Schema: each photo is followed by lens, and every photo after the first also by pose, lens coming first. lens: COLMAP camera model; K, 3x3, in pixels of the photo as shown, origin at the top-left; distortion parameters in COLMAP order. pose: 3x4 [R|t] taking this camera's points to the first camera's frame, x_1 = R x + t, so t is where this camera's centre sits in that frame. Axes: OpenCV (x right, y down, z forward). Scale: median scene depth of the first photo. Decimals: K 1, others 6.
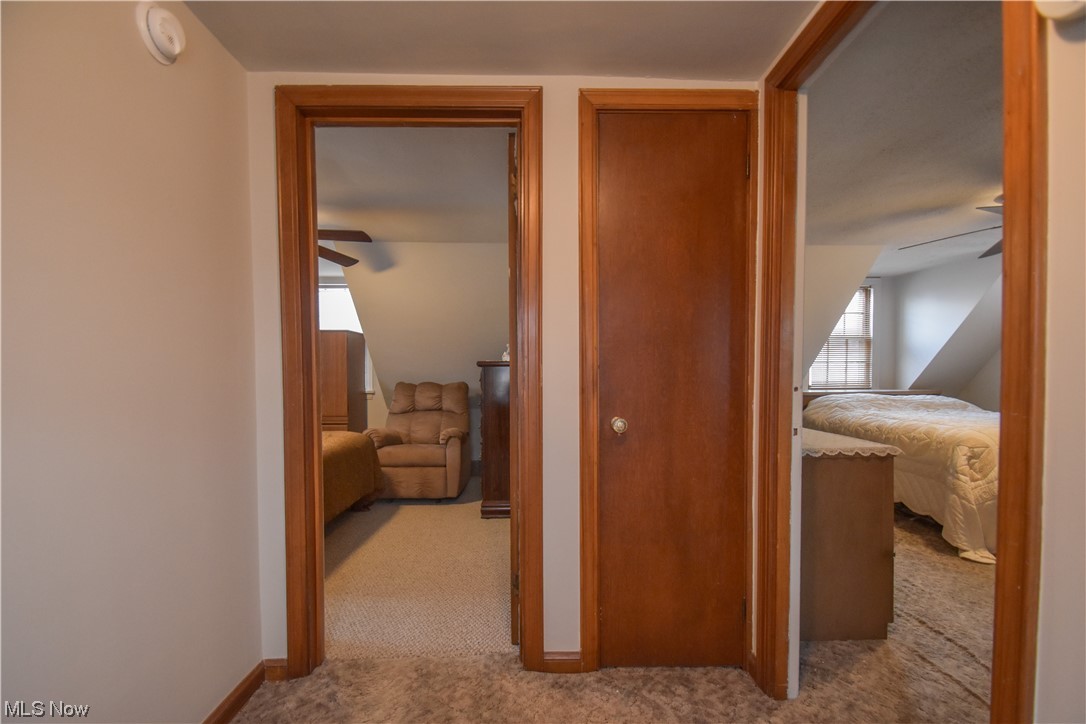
lens RADIAL K [[485.8, 0, 539.3], [0, 485.8, 386.1], [0, 0, 1]] dist [0.001467, -0.000778]
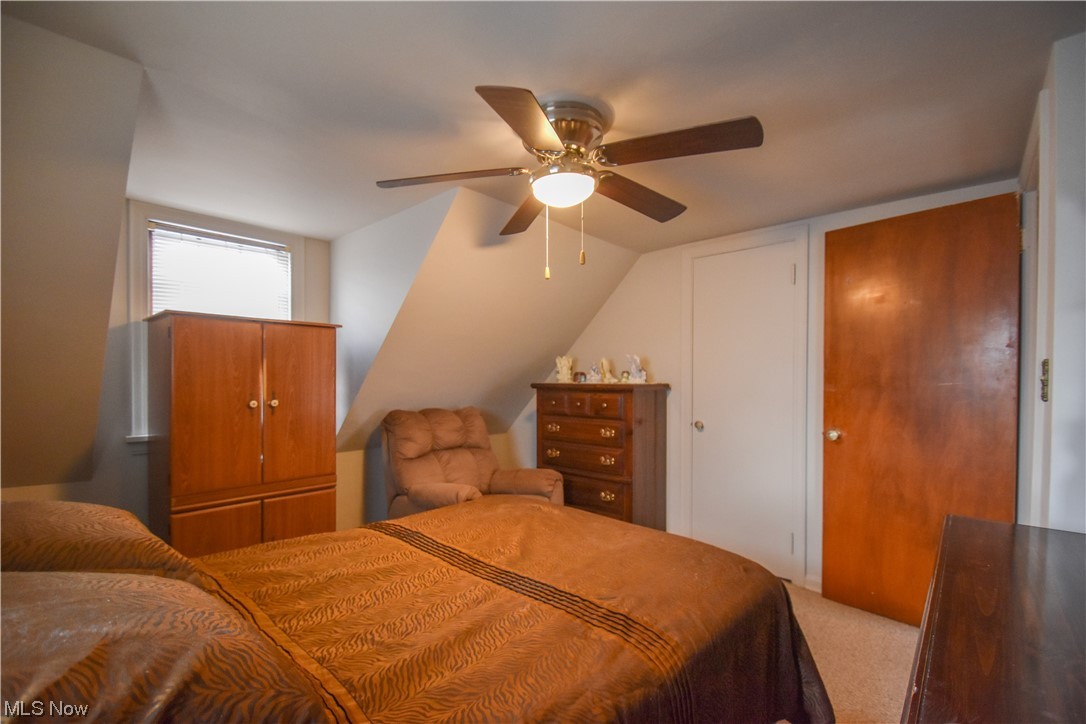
lens RADIAL K [[485.8, 0, 539.3], [0, 485.8, 386.1], [0, 0, 1]] dist [0.001467, -0.000778]
pose [[0.678610, -0.010192, 0.734428, -0.694129], [0.016521, 0.999863, -0.001389, -0.040234], [-0.734313, 0.013076, 0.678685, 0.437416]]
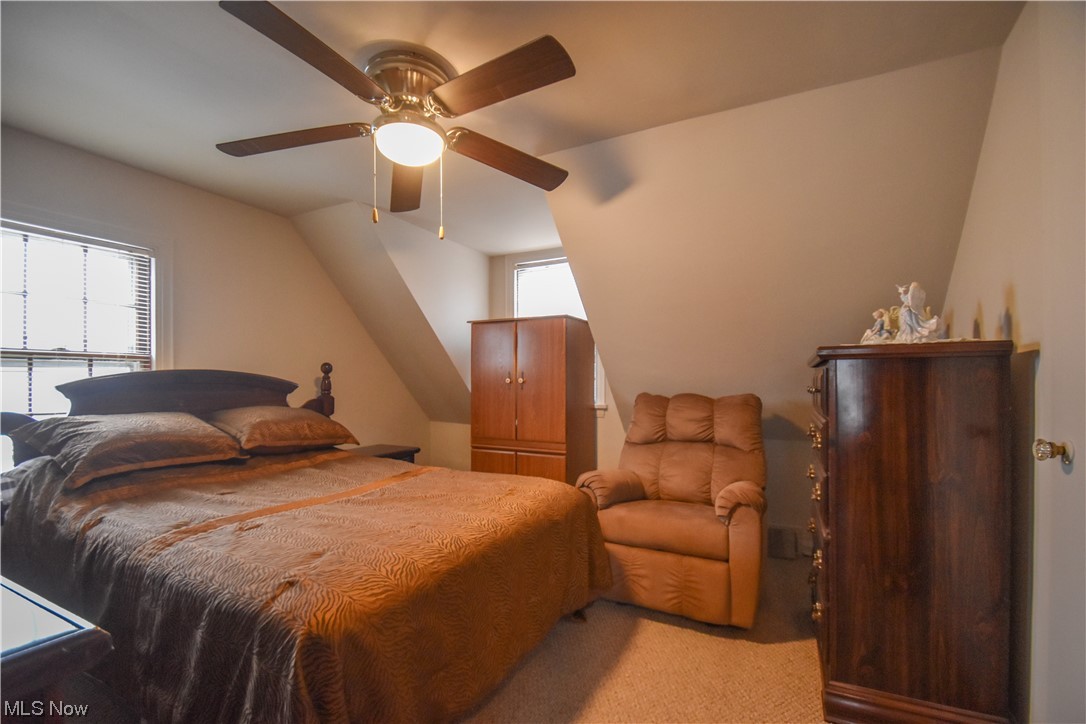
lens RADIAL K [[485.8, 0, 539.3], [0, 485.8, 386.1], [0, 0, 1]] dist [0.001467, -0.000778]
pose [[0.877887, 0.002757, -0.478859, -0.109286], [-0.011818, 0.999804, -0.015908, -0.005974], [0.478721, 0.019624, 0.877748, 0.406267]]
